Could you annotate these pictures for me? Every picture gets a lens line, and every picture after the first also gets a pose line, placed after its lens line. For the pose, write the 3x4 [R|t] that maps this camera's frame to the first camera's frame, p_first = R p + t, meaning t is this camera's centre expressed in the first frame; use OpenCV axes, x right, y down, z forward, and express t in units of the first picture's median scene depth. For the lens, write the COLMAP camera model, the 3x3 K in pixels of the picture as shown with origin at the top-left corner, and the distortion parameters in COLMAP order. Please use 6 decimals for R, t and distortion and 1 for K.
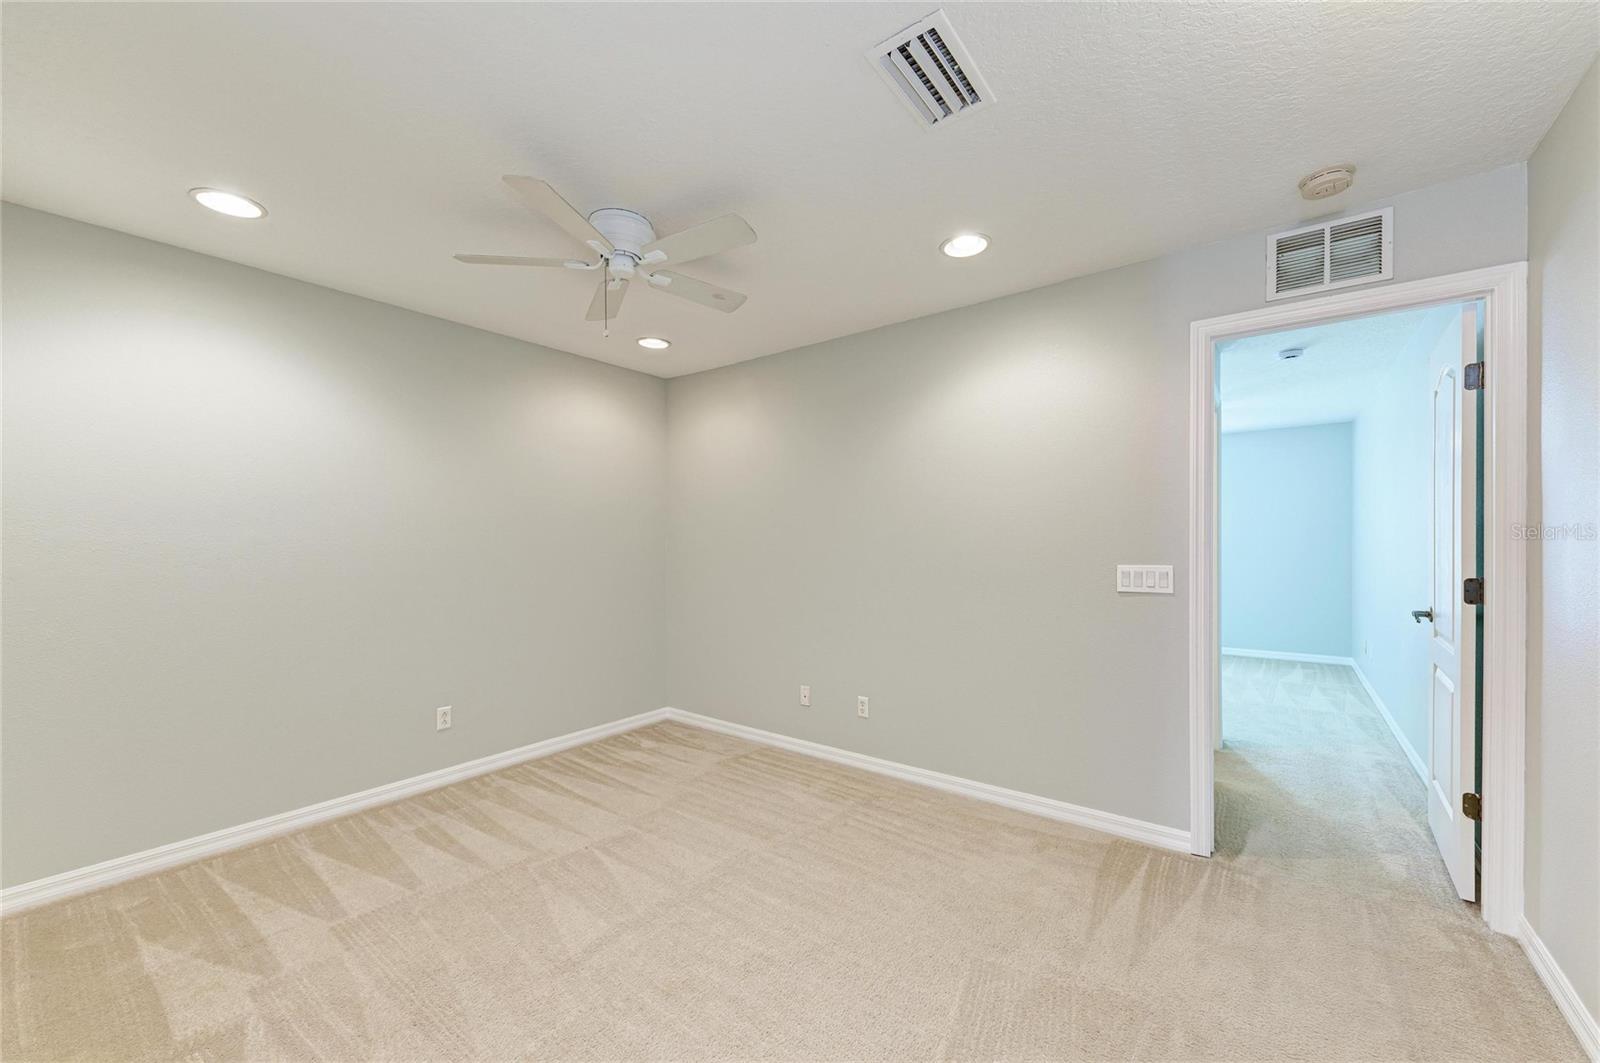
lens RADIAL K [[612.4, 0, 809.0], [0, 612.4, 538.7], [0, 0, 1]] dist [0.000386, -0.000376]
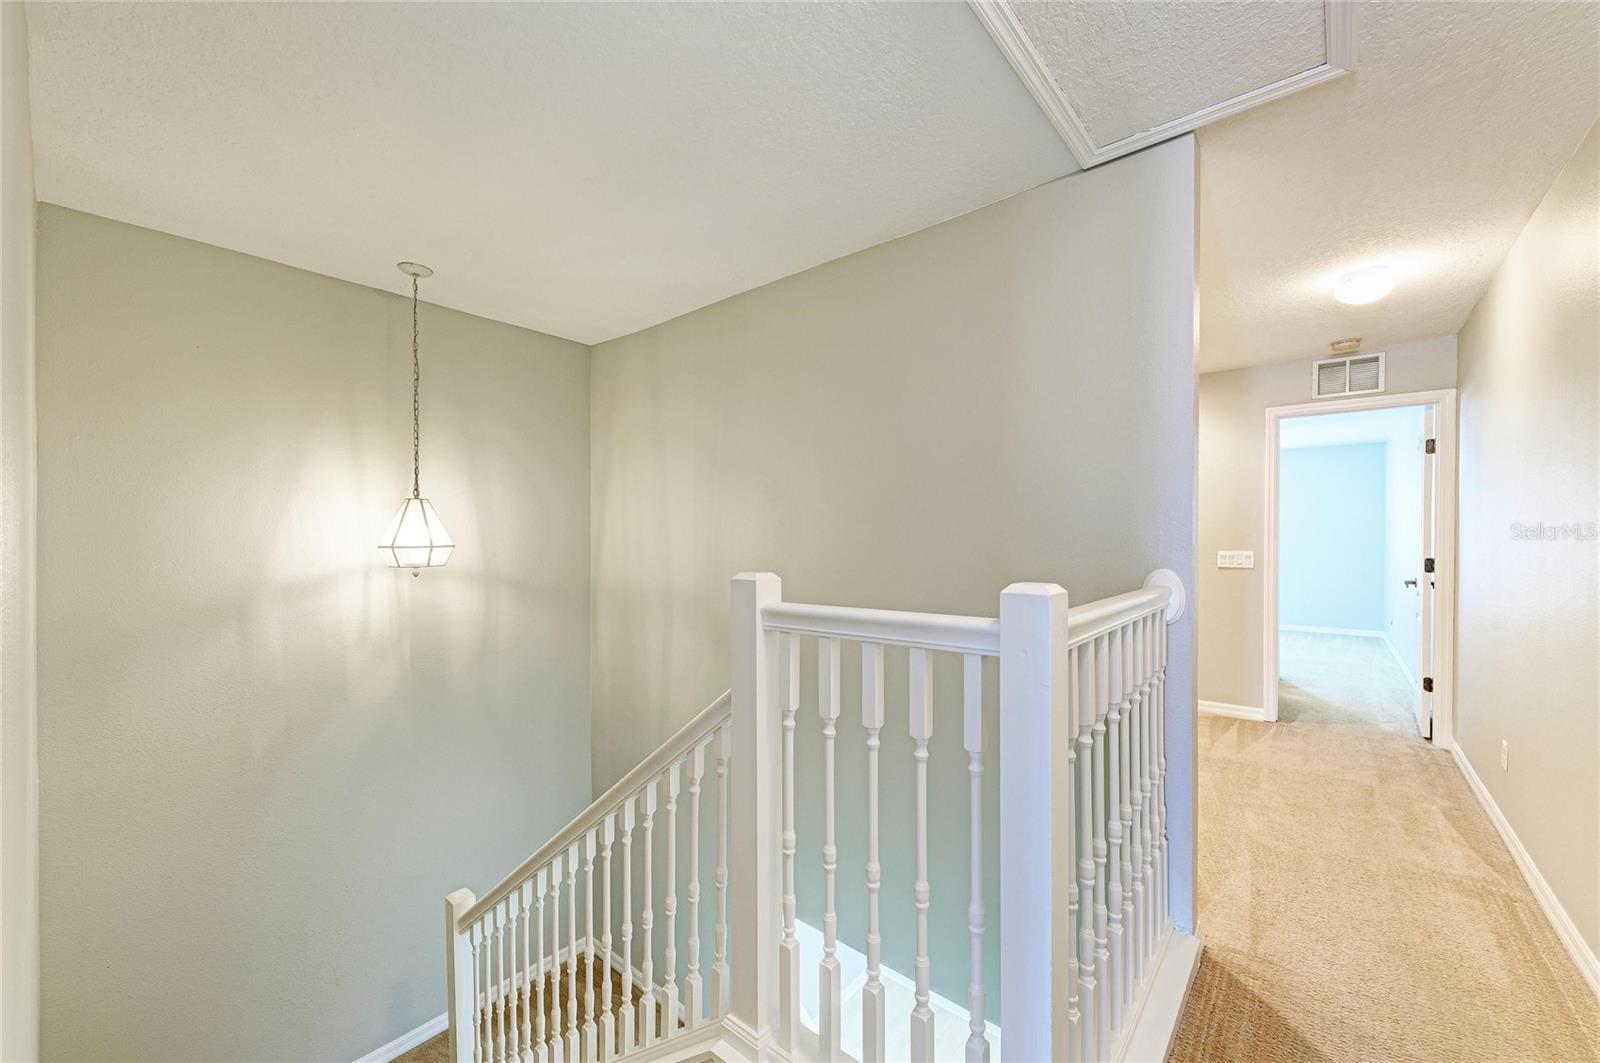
lens RADIAL K [[612.4, 0, 809.0], [0, 612.4, 538.7], [0, 0, 1]] dist [0.000386, -0.000376]
pose [[0.998784, 0.003149, -0.049192, -0.558251], [-0.002900, 0.999983, 0.005148, 0.004070], [0.049208, -0.004999, 0.998776, -0.761621]]
